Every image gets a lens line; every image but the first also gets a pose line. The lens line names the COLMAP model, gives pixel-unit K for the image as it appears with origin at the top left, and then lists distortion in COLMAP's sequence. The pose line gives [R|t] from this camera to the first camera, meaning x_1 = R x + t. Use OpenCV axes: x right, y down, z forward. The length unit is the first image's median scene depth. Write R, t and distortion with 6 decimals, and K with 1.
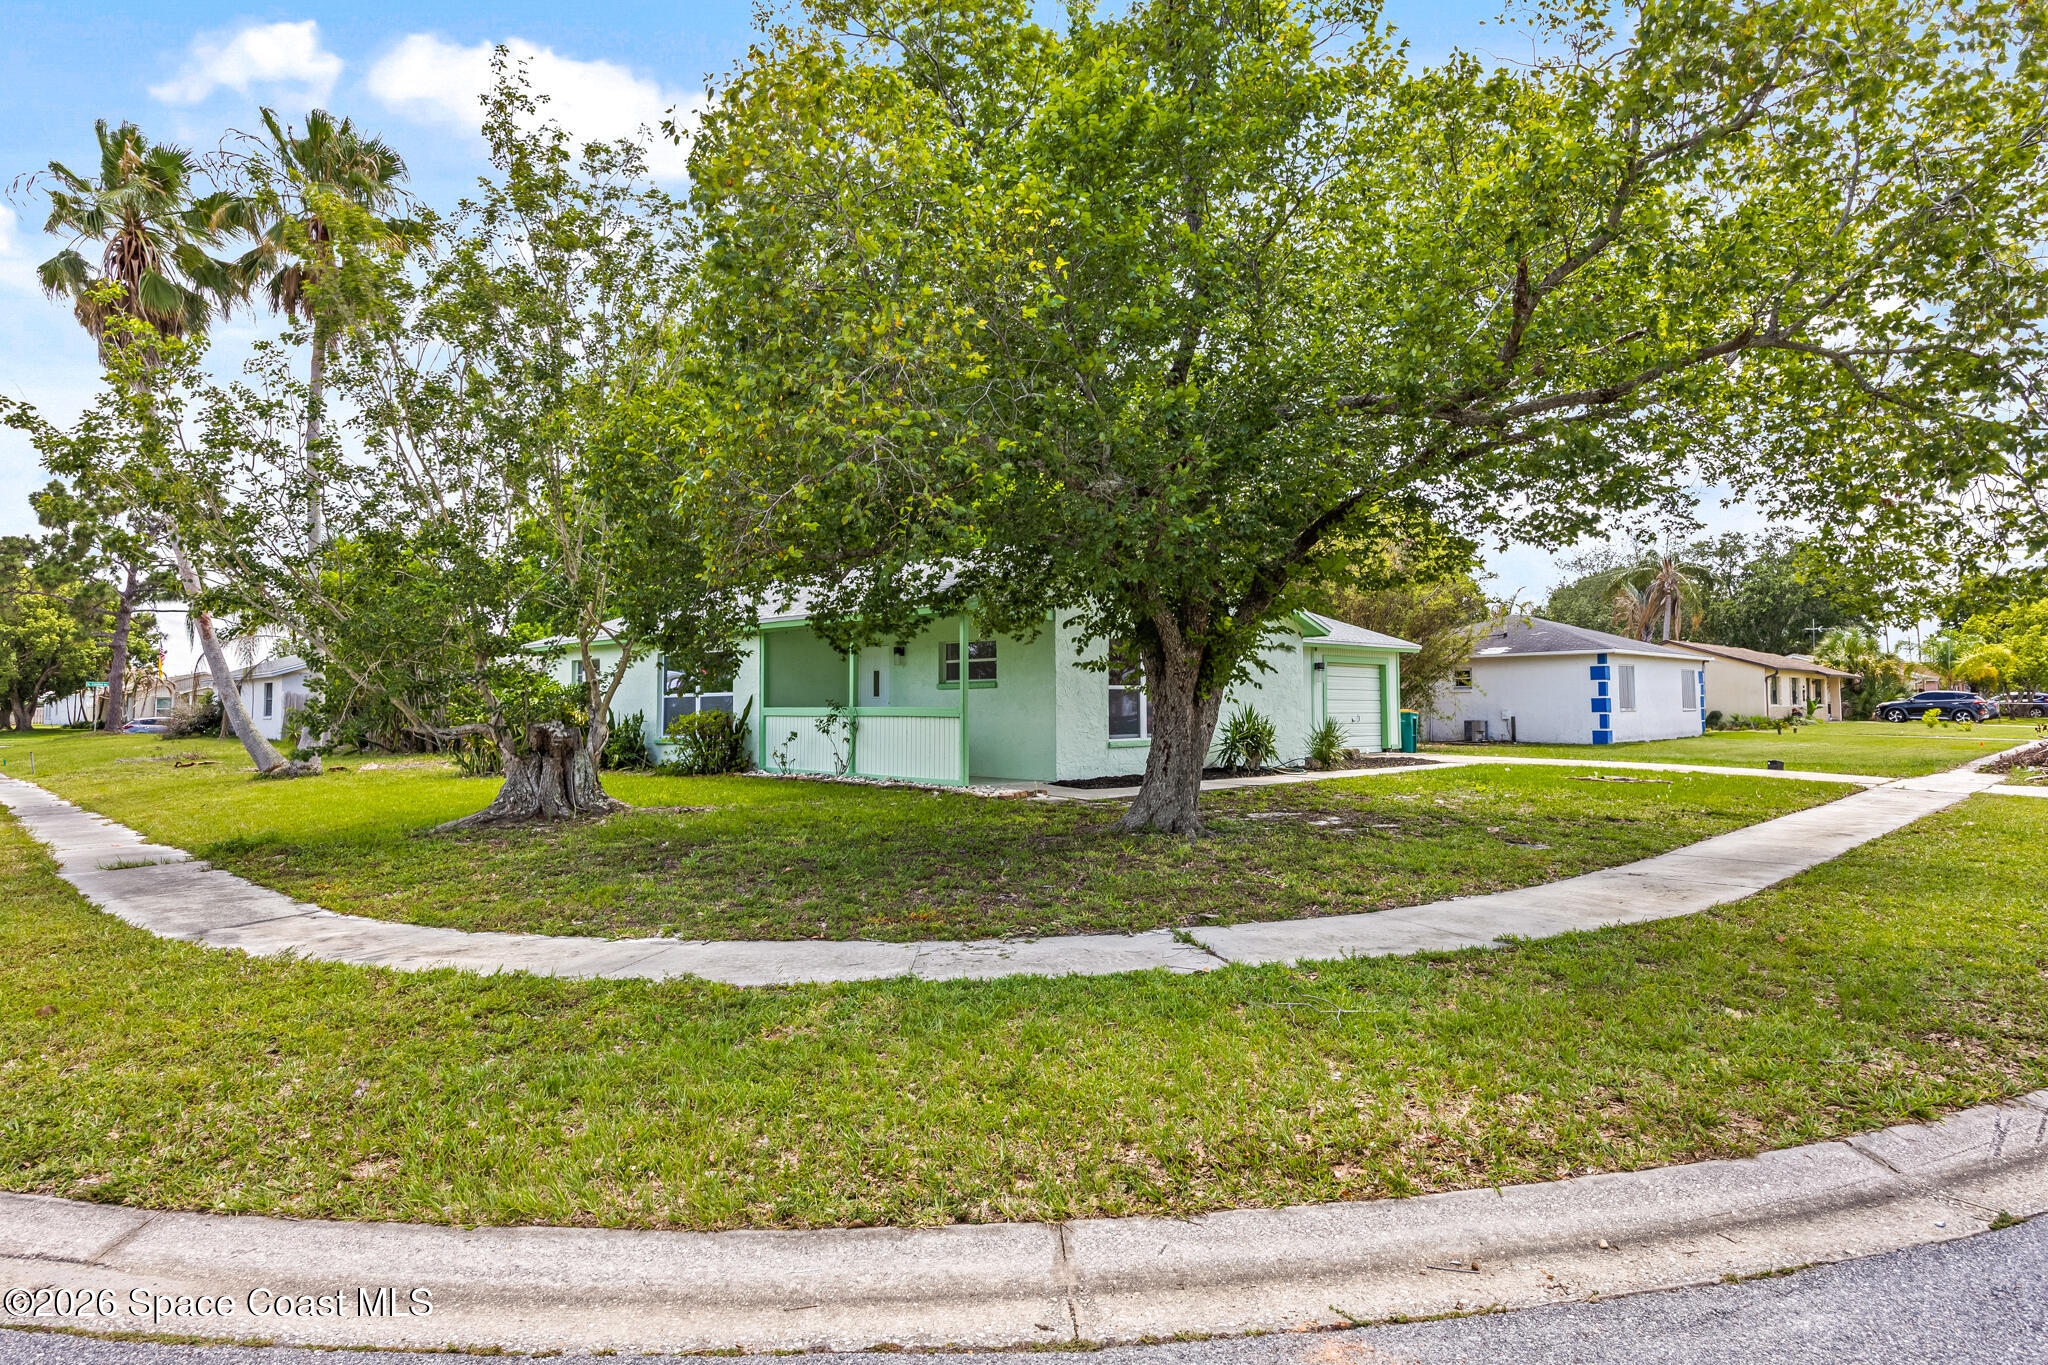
lens RADIAL K [[1181.0, 0, 1024.0], [0, 1181.0, 682.5], [0, 0, 1]] dist [-0.029061, -0.000307]
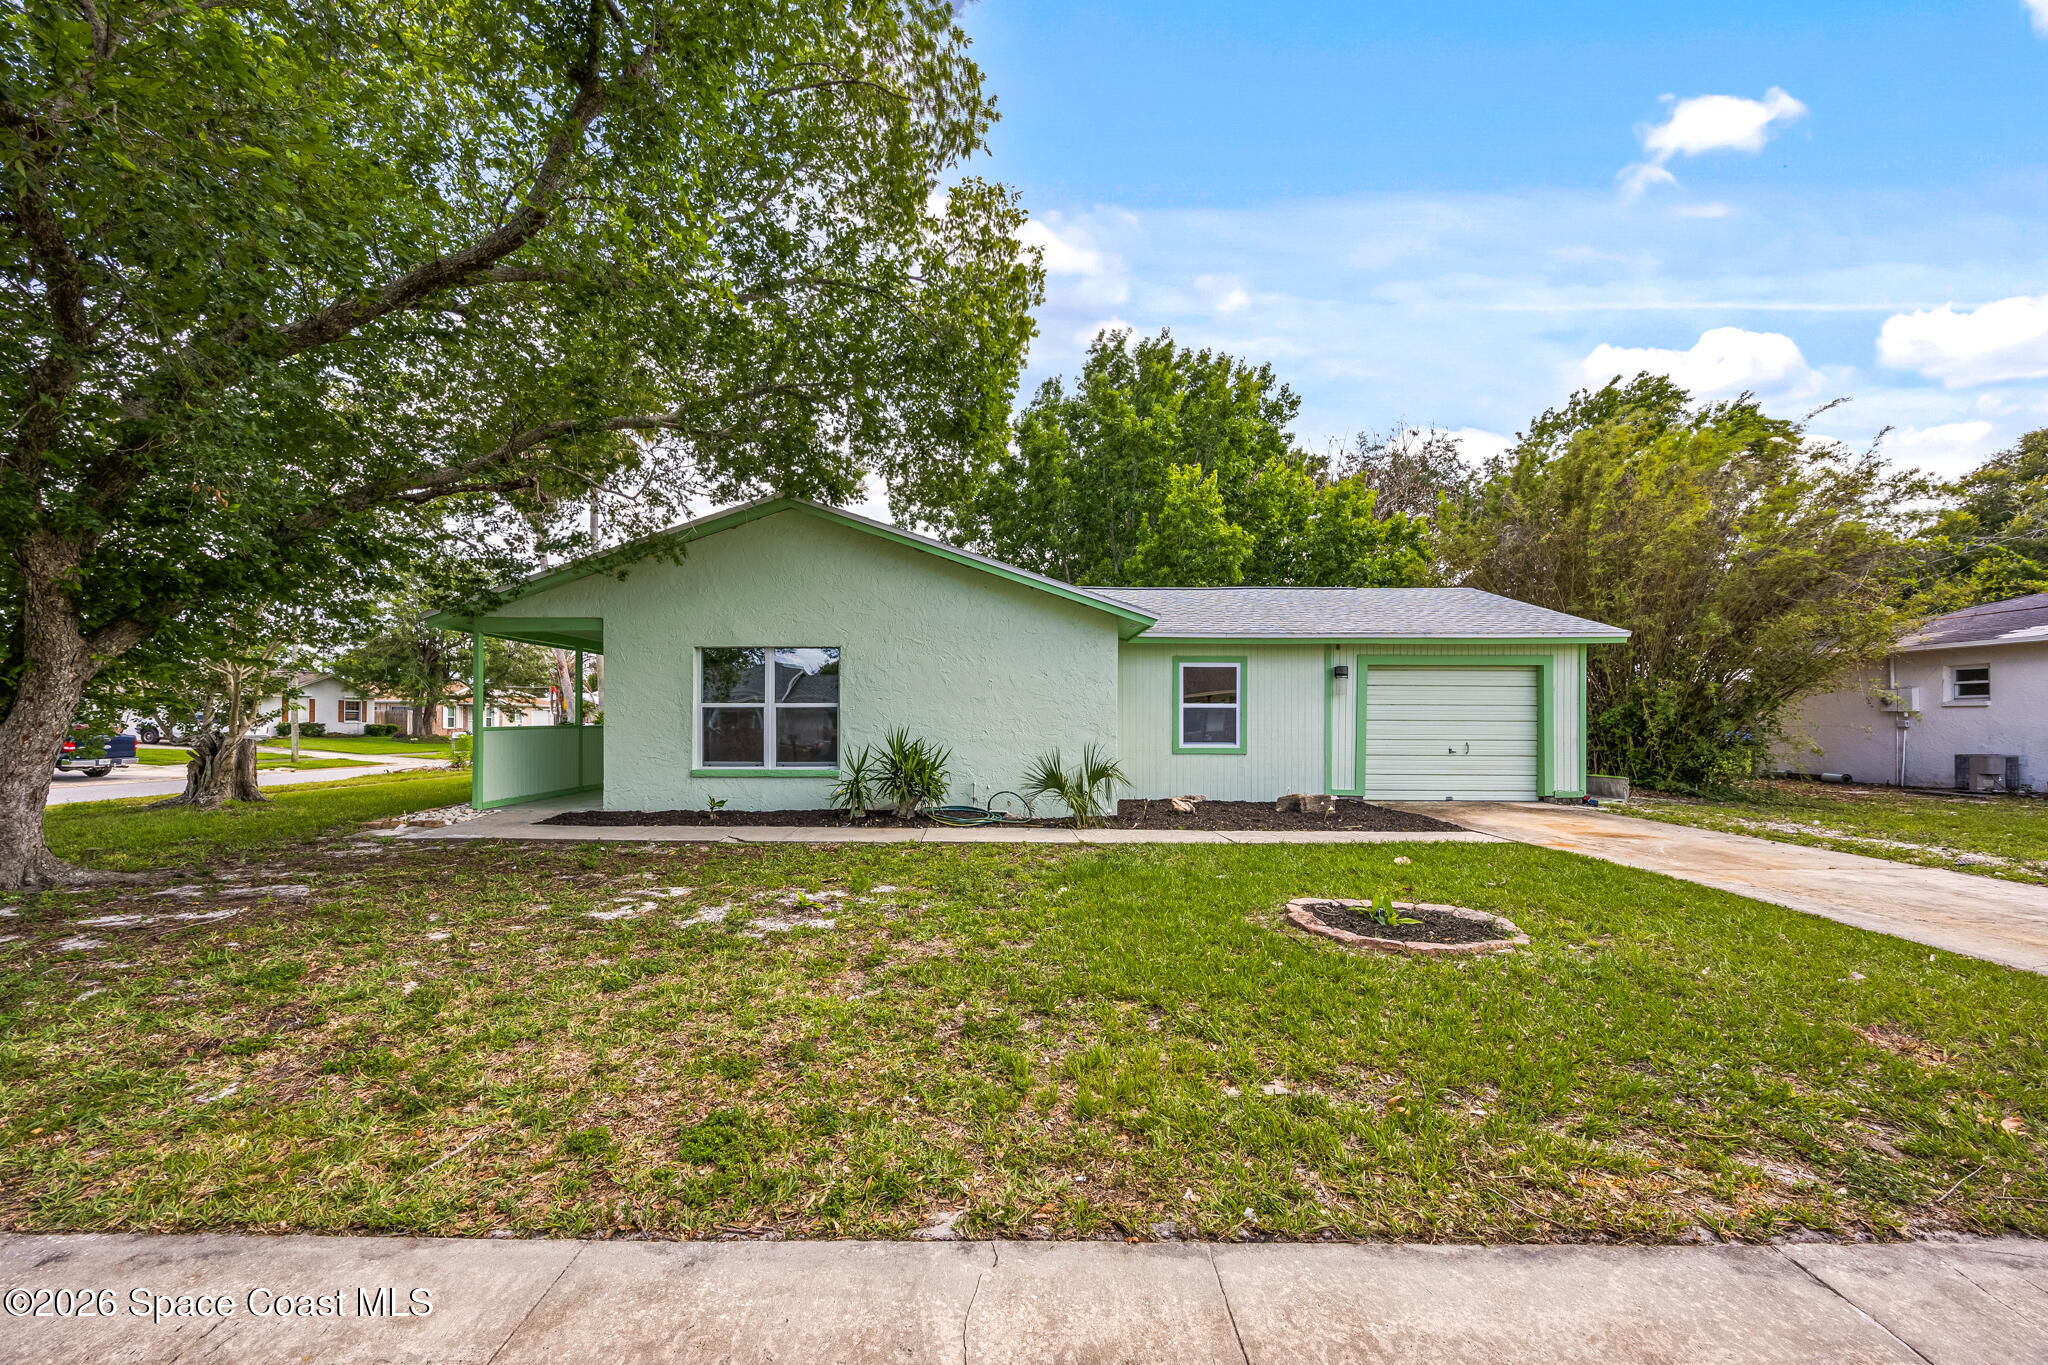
lens RADIAL K [[827.3, 0, 1023.5], [0, 827.3, 698.4], [0, 0, 1]] dist [-0.000228, -0.000027]
pose [[0.701159, -0.007521, -0.712965, 0.251709], [0.009558, 0.999954, -0.001148, 0.000429], [0.712940, -0.006010, 0.701199, 0.280335]]
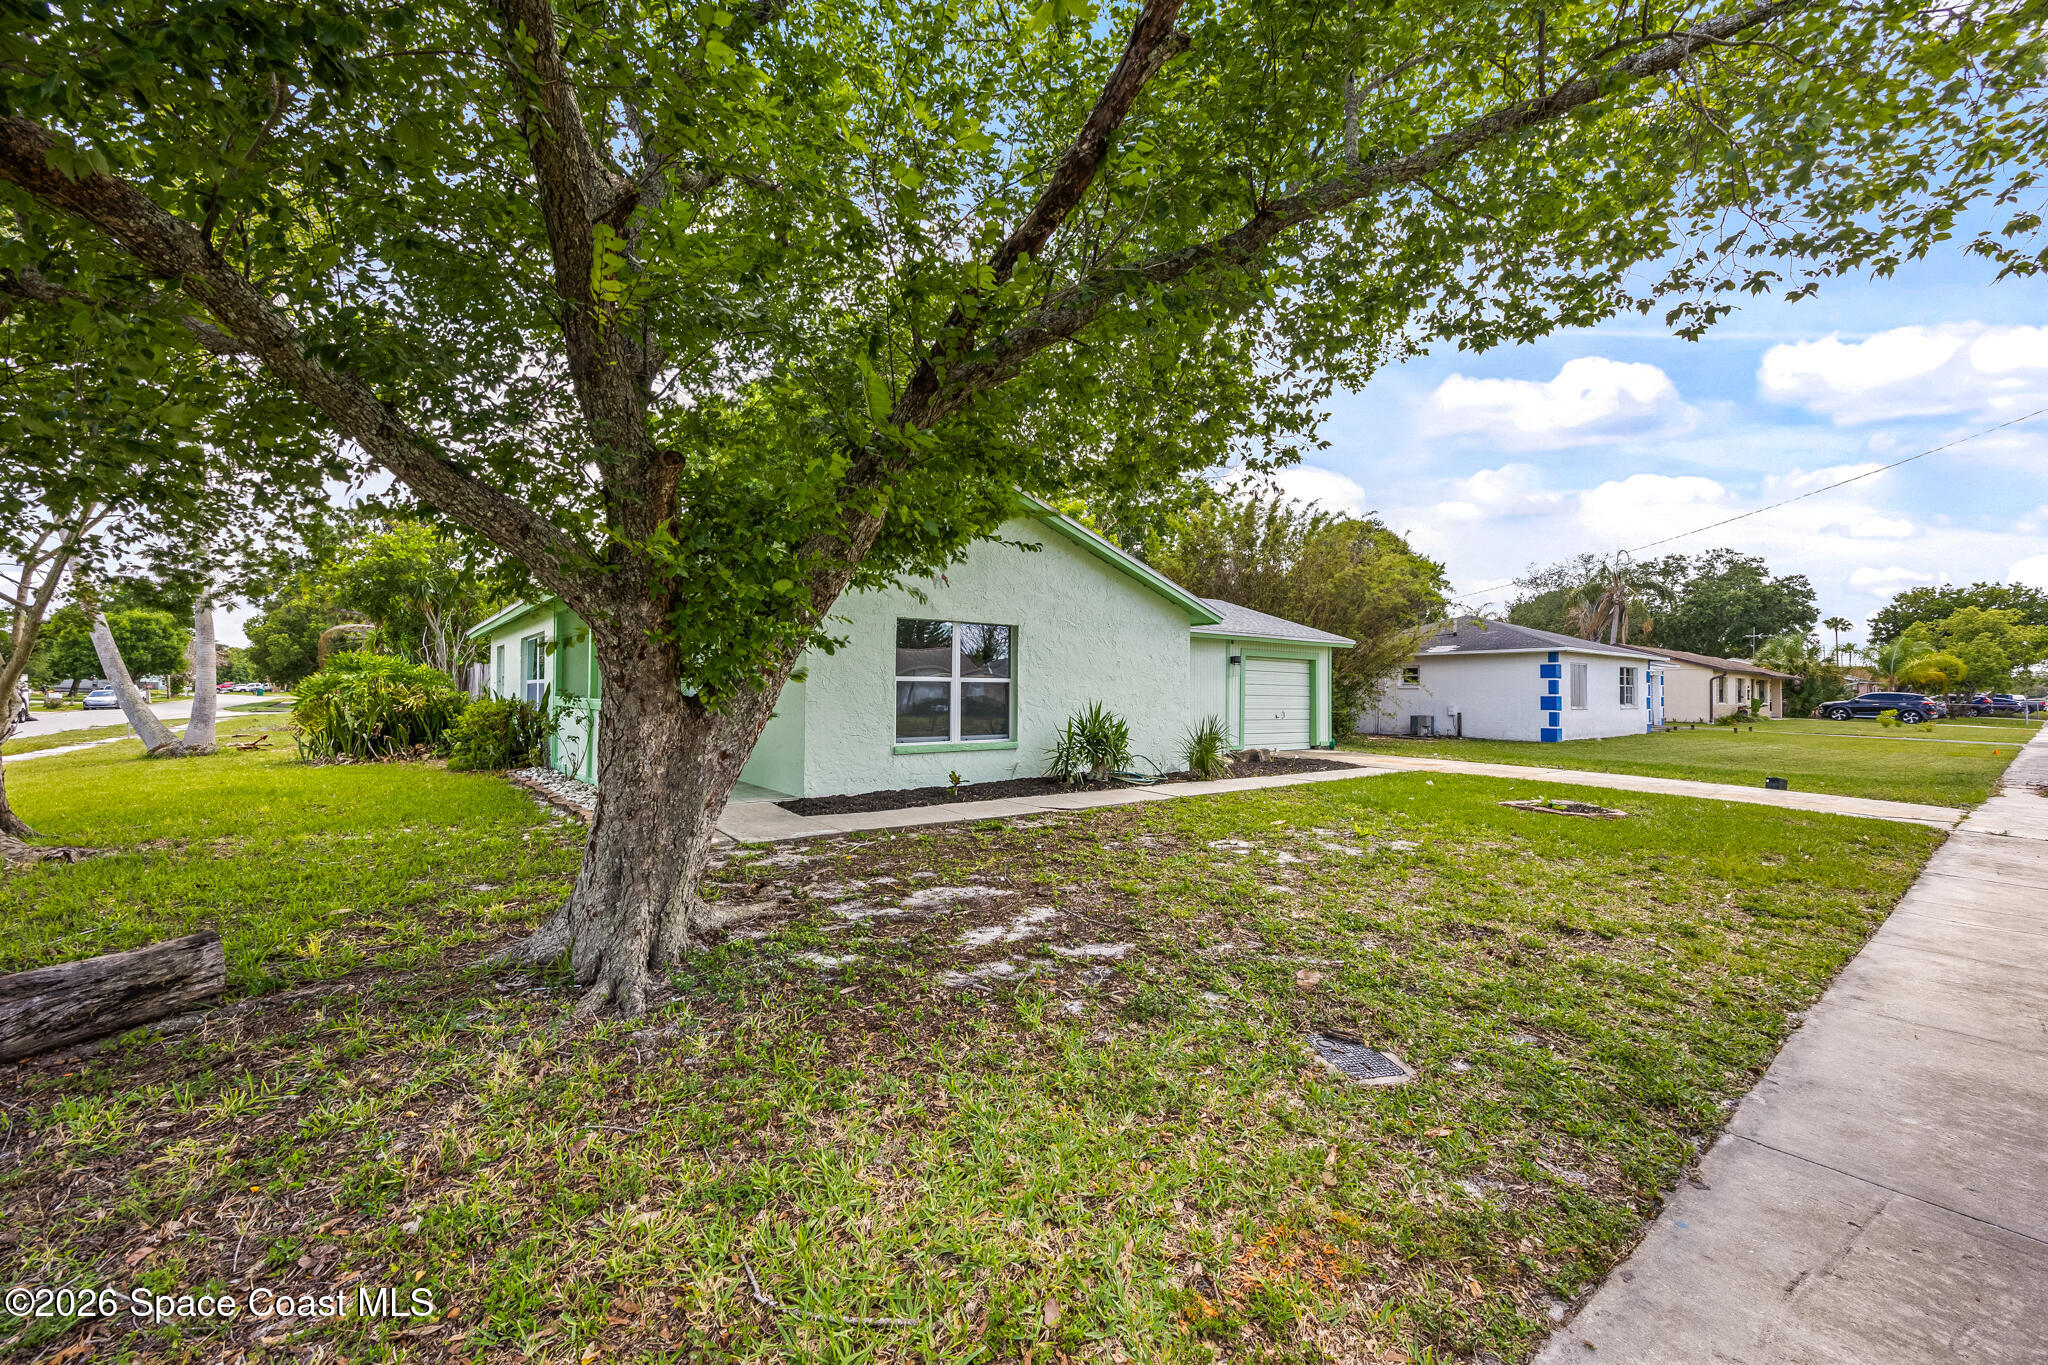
lens RADIAL K [[827.3, 0, 1023.5], [0, 827.3, 698.4], [0, 0, 1]] dist [-0.000228, -0.000027]
pose [[0.993870, 0.015844, -0.109417, 0.082654], [-0.012648, 0.999475, 0.029836, -0.000241], [0.109832, -0.028269, 0.993548, 0.169055]]
